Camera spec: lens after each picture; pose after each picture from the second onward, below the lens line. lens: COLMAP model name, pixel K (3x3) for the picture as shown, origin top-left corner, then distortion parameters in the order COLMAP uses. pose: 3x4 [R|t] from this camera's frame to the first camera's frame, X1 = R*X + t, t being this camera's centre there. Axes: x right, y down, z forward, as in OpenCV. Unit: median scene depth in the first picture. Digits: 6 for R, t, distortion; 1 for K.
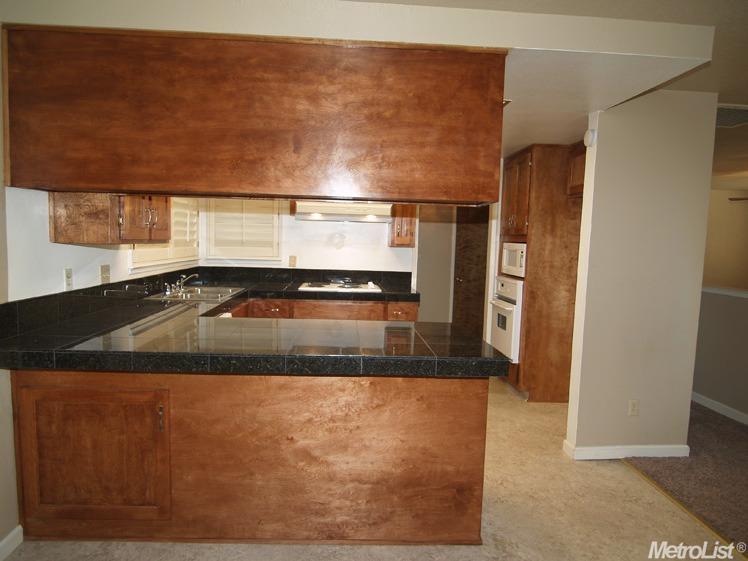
lens RADIAL K [[473.3, 0, 367.8], [0, 473.3, 281.9], [0, 0, 1]] dist [-0.025097, -0.000120]
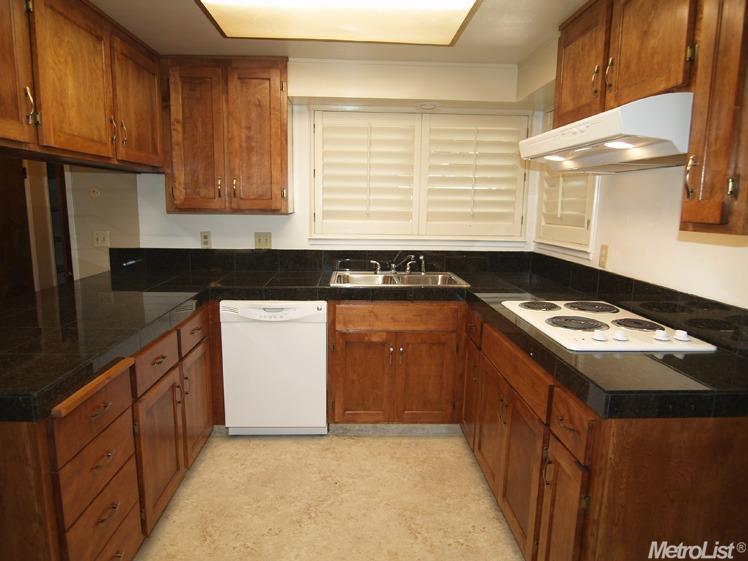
lens RADIAL K [[473.3, 0, 367.8], [0, 473.3, 281.9], [0, 0, 1]] dist [-0.025097, -0.000120]
pose [[-0.016405, 0.133775, -0.990876, 0.356572], [-0.104069, 0.985398, 0.134758, -0.059090], [0.994435, 0.105330, -0.002244, 0.770414]]
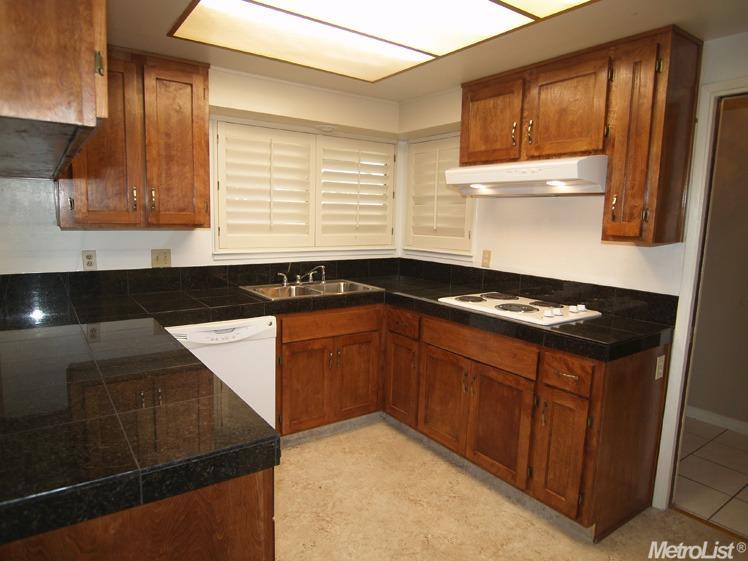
lens RADIAL K [[473.3, 0, 367.8], [0, 473.3, 281.9], [0, 0, 1]] dist [-0.025097, -0.000120]
pose [[0.530739, 0.100846, -0.841514, 0.332032], [-0.082982, 0.994308, 0.066820, -0.042198], [0.843463, 0.034366, 0.536087, 0.505832]]
